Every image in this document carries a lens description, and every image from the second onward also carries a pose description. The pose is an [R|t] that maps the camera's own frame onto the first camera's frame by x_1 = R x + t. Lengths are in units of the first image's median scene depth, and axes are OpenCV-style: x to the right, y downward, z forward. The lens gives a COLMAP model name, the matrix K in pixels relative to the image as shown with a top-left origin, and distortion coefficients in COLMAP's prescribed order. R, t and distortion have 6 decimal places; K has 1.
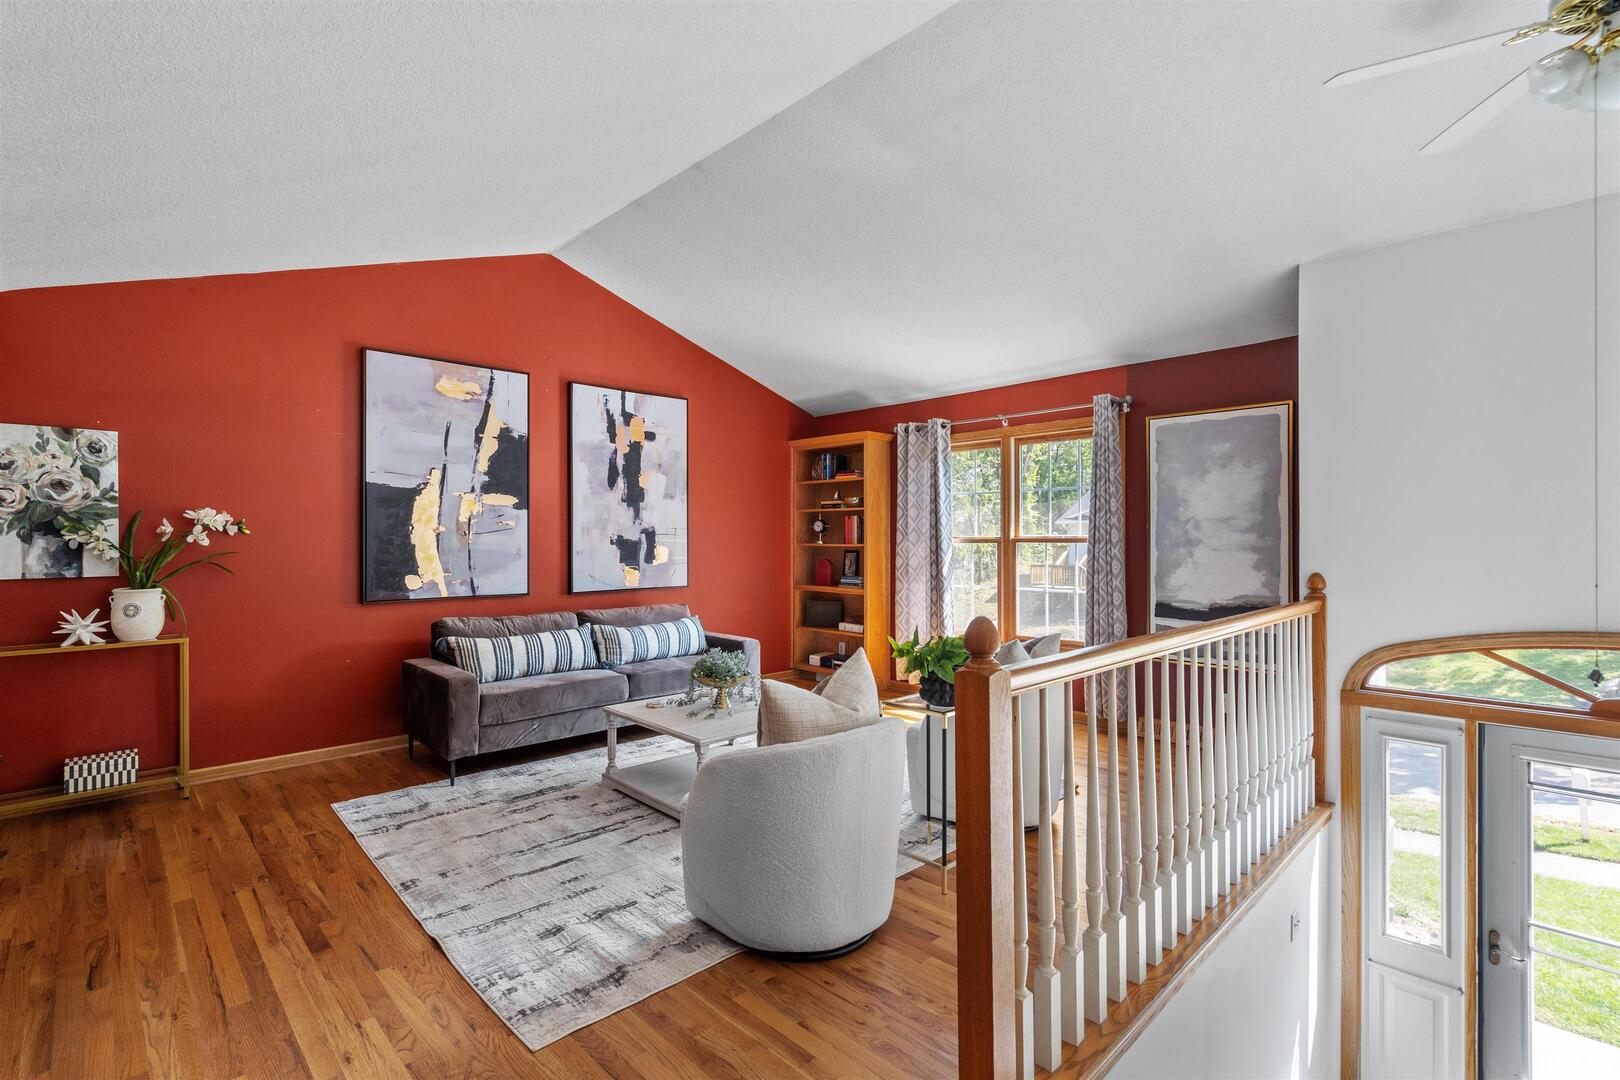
lens RADIAL K [[747.5, 0, 806.2], [0, 747.5, 526.1], [0, 0, 1]] dist [-0.001040, 0.001140]
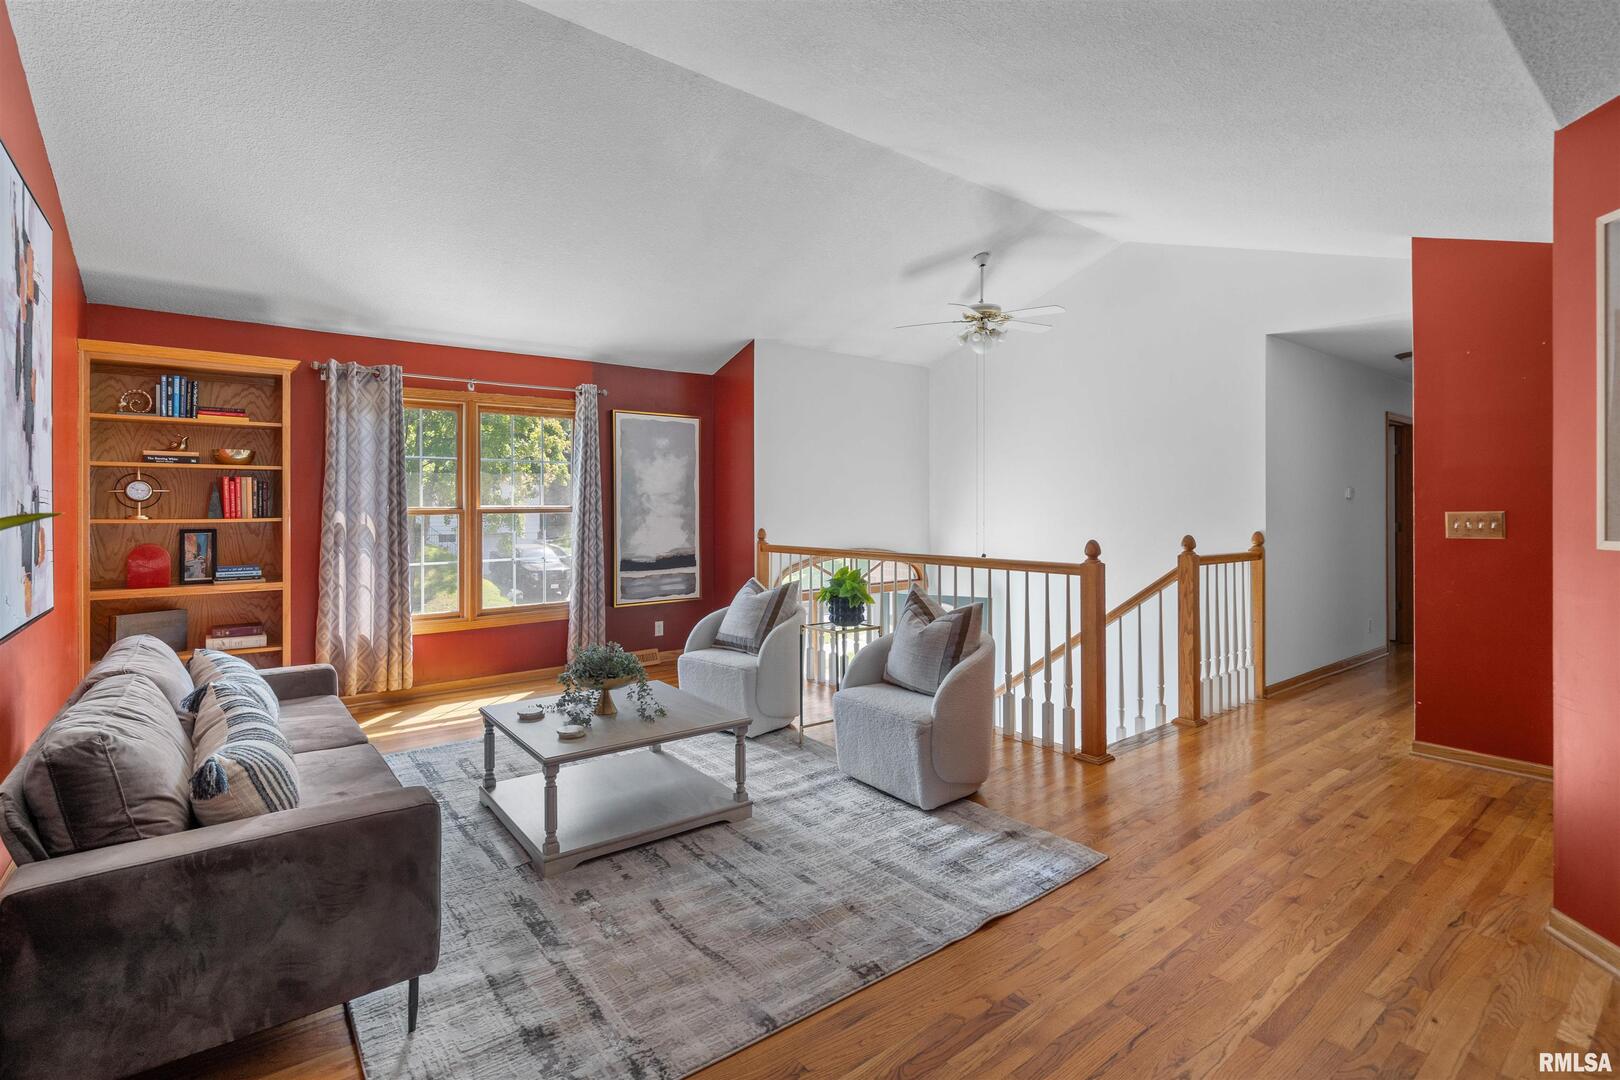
lens RADIAL K [[758.0, 0, 786.3], [0, 758.0, 501.2], [0, 0, 1]] dist [0.000318, 0.000906]
pose [[0.117175, 0.007736, 0.993081, -0.984397], [-0.010358, 0.999925, -0.006568, 0.012837], [-0.993057, -0.009517, 0.117246, 0.752472]]
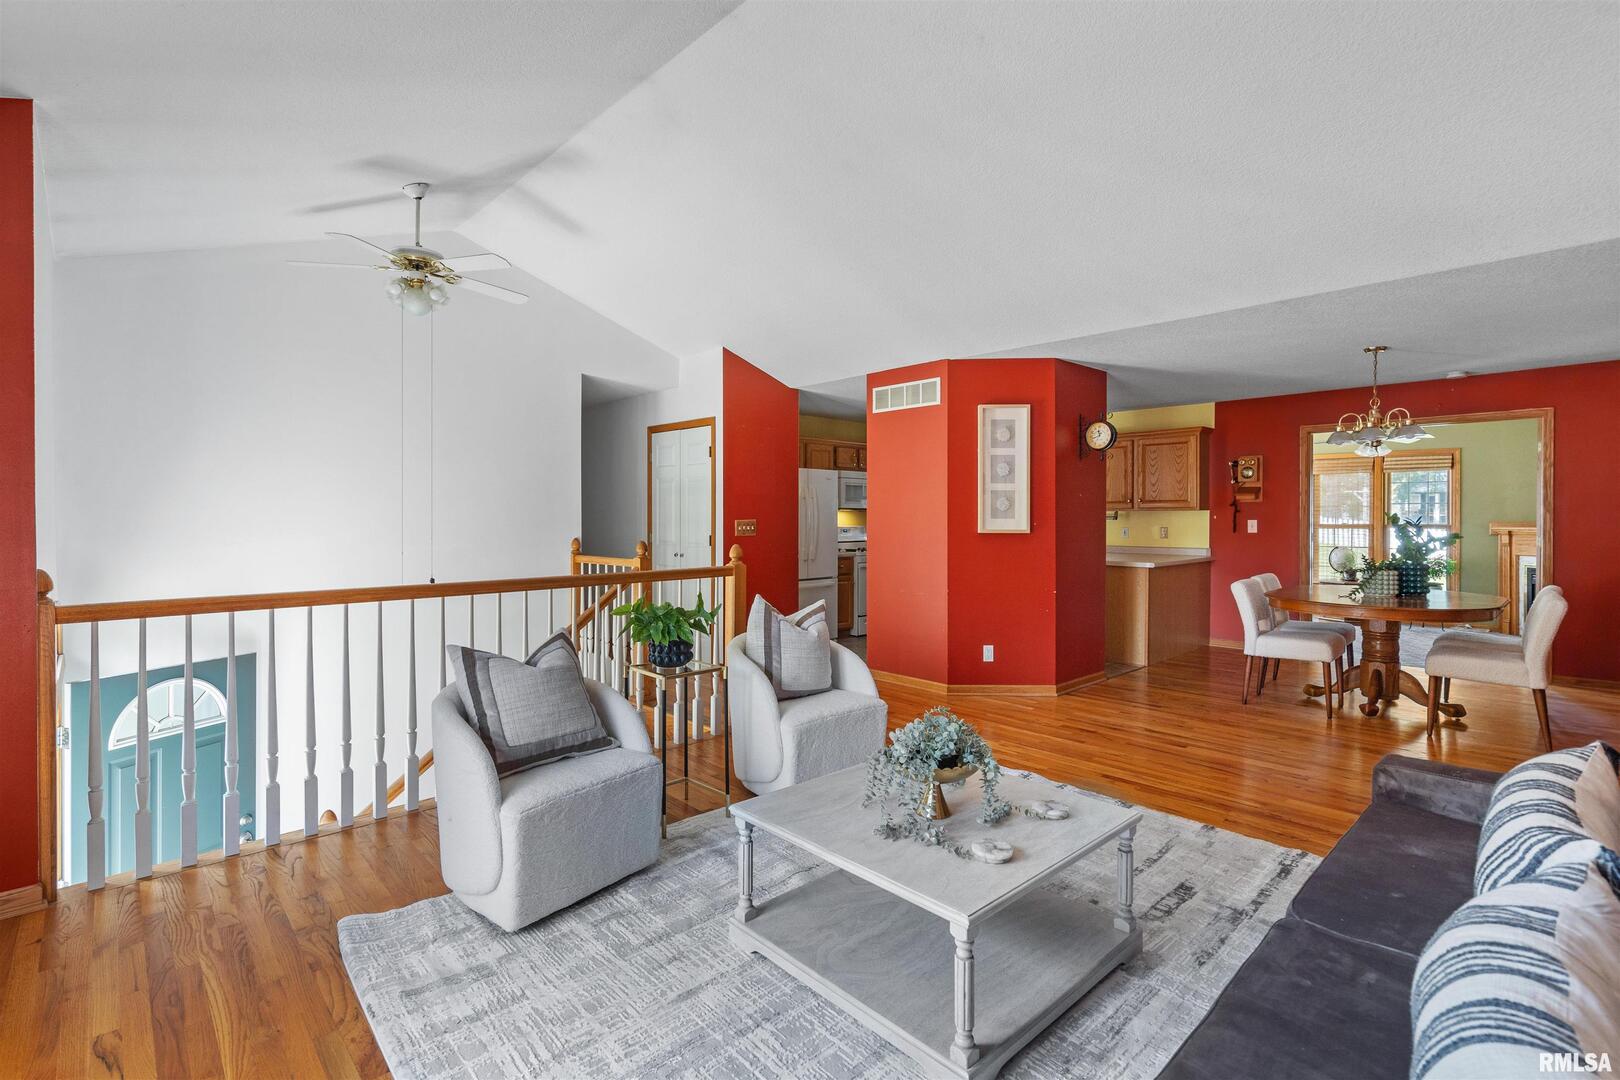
lens RADIAL K [[747.5, 0, 806.2], [0, 747.5, 526.1], [0, 0, 1]] dist [-0.001040, 0.001140]
pose [[-0.999874, 0.004283, 0.015259, -0.033341], [0.004260, 0.999990, -0.001517, 0.027513], [-0.015265, -0.001452, -0.999882, 1.665551]]
